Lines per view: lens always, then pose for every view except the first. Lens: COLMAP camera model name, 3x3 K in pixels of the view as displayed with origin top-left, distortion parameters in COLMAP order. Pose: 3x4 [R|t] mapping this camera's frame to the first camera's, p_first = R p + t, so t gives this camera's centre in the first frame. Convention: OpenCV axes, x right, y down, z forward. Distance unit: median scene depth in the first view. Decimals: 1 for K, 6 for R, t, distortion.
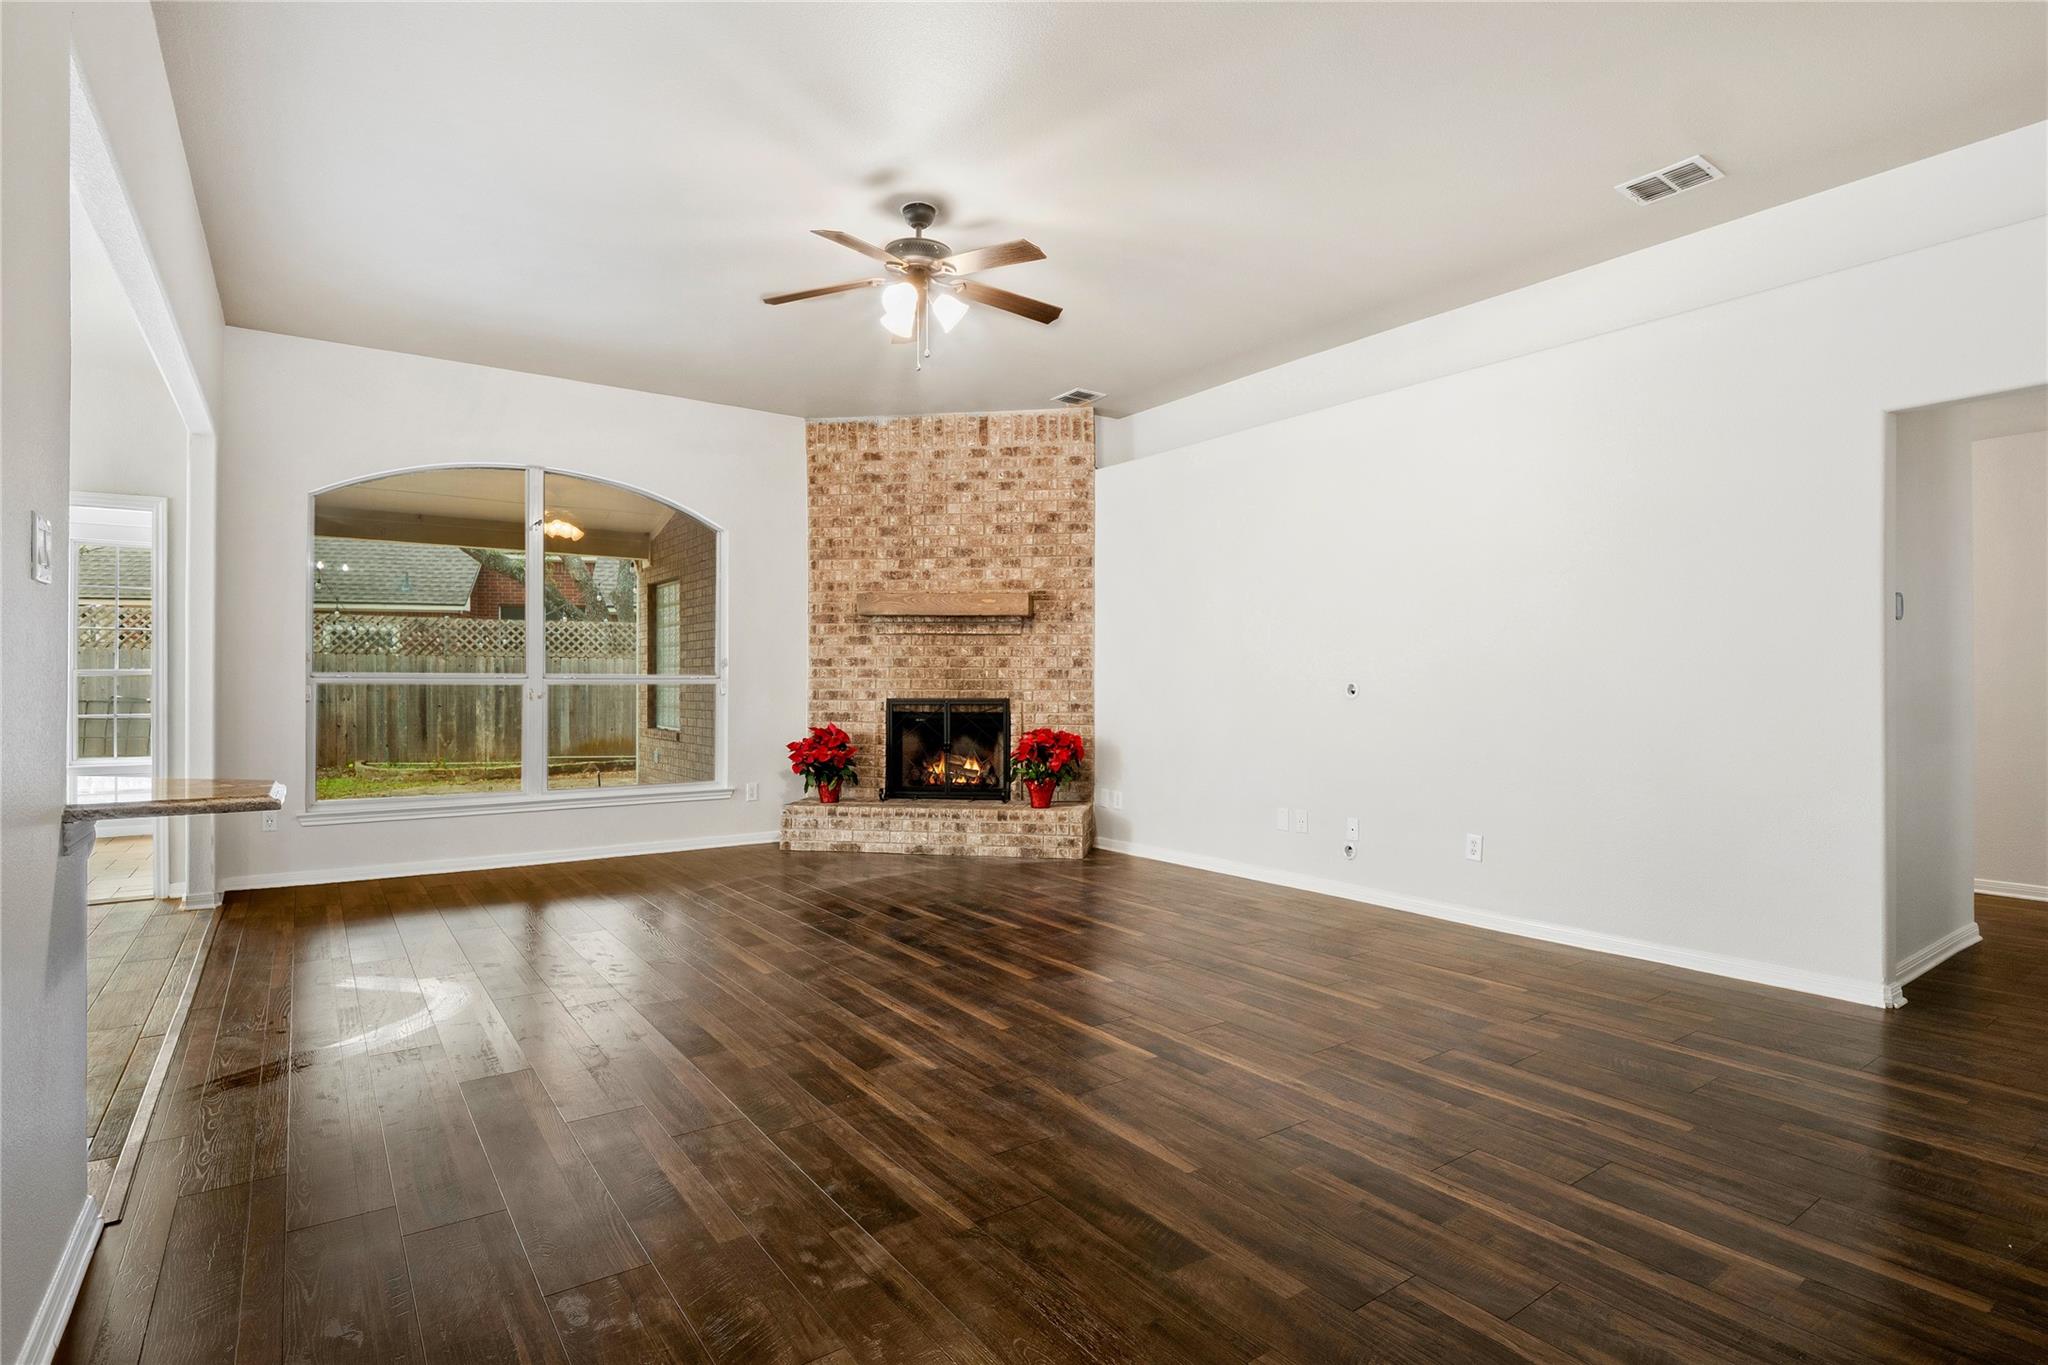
lens RADIAL K [[1011.6, 0, 1018.5], [0, 1011.6, 676.2], [0, 0, 1]] dist [-0.009451, -0.001659]
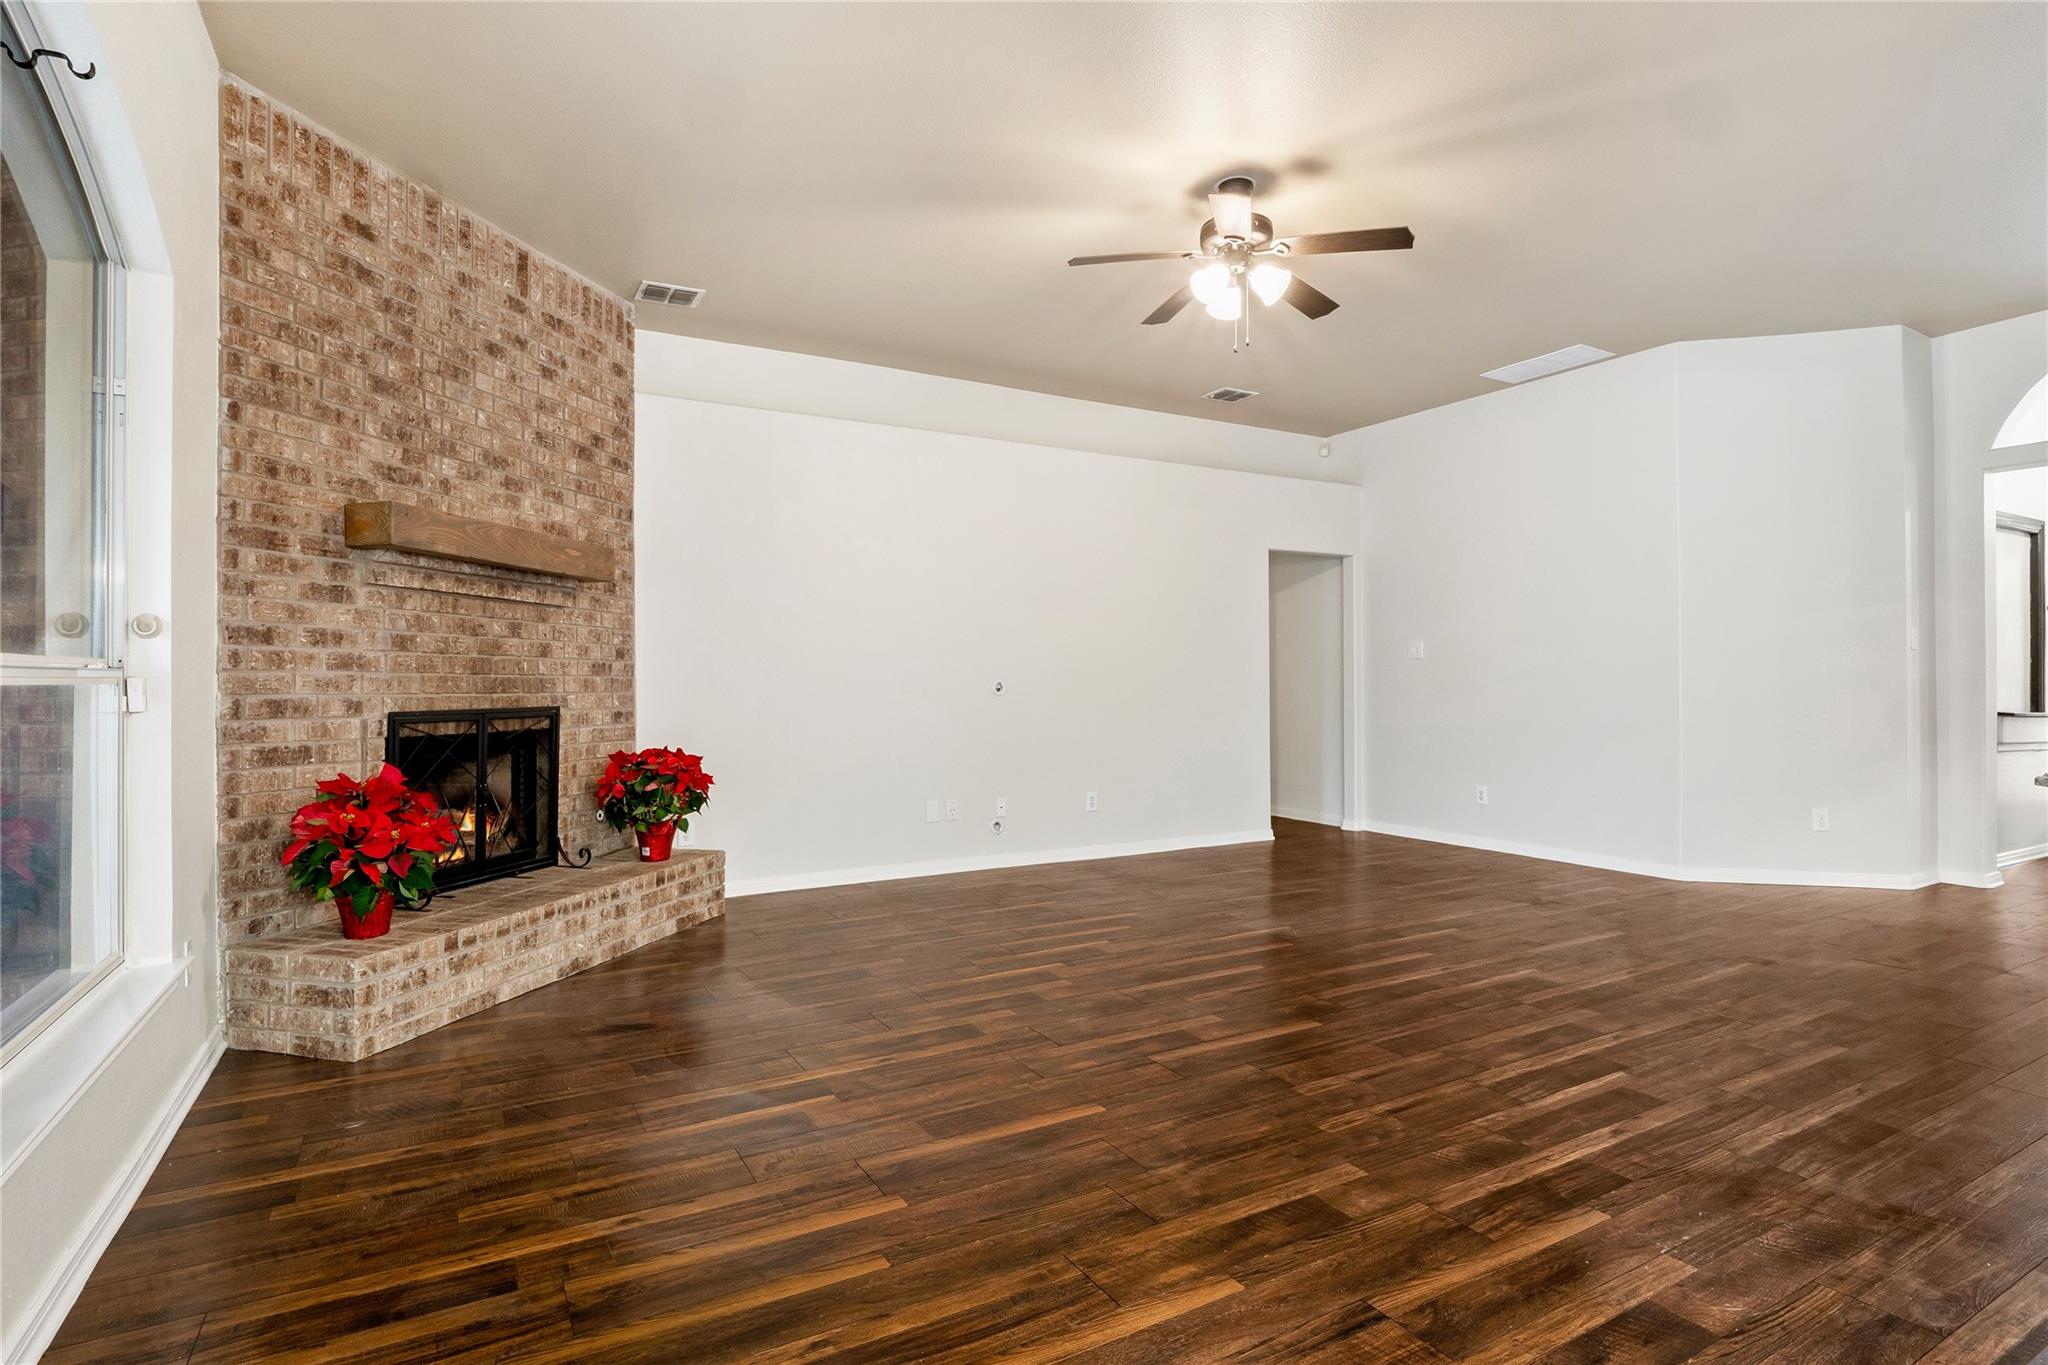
lens RADIAL K [[1010.7, 0, 1003.3], [0, 1010.7, 675.9], [0, 0, 1]] dist [-0.025611, -0.000680]
pose [[0.115334, 0.007395, 0.993299, -0.599445], [-0.000438, 0.999973, -0.007393, 0.007303], [-0.993327, 0.000417, 0.115334, 0.633979]]
